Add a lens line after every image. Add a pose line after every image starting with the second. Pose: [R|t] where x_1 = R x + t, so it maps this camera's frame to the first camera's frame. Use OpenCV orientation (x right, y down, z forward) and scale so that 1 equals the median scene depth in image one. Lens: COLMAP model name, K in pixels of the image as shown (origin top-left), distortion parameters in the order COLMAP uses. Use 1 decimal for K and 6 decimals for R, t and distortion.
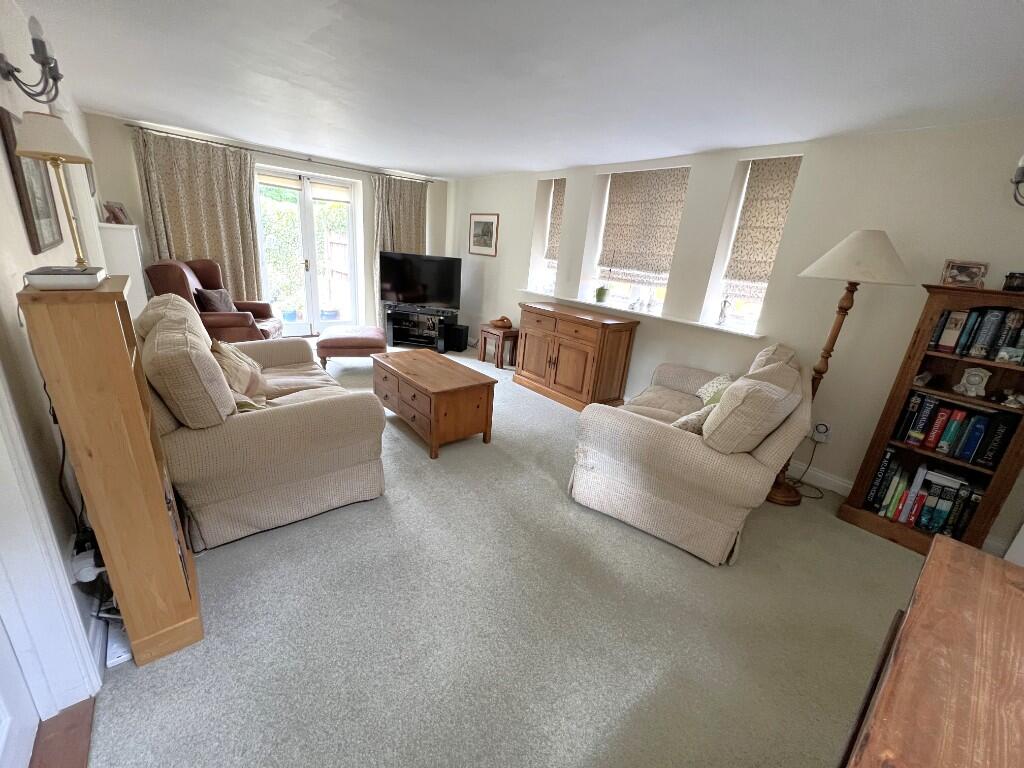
lens RADIAL K [[414.5, 0, 511.8], [0, 414.5, 384.1], [0, 0, 1]] dist [0.003159, 0.000051]
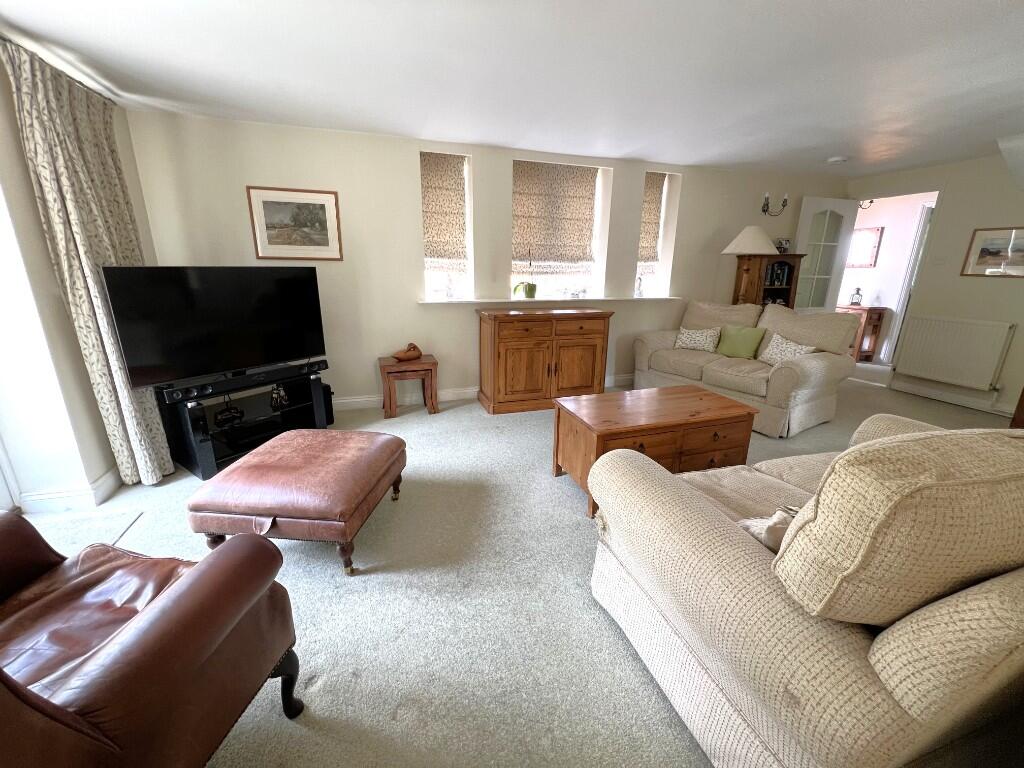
lens RADIAL K [[414.5, 0, 511.1], [0, 414.5, 387.2], [0, 0, 1]] dist [0.003159, 0.000051]
pose [[0.376685, -0.334508, 0.863836, -0.685443], [0.307145, 0.924874, 0.224210, -0.232367], [-0.873939, 0.180867, 0.451129, 0.637386]]
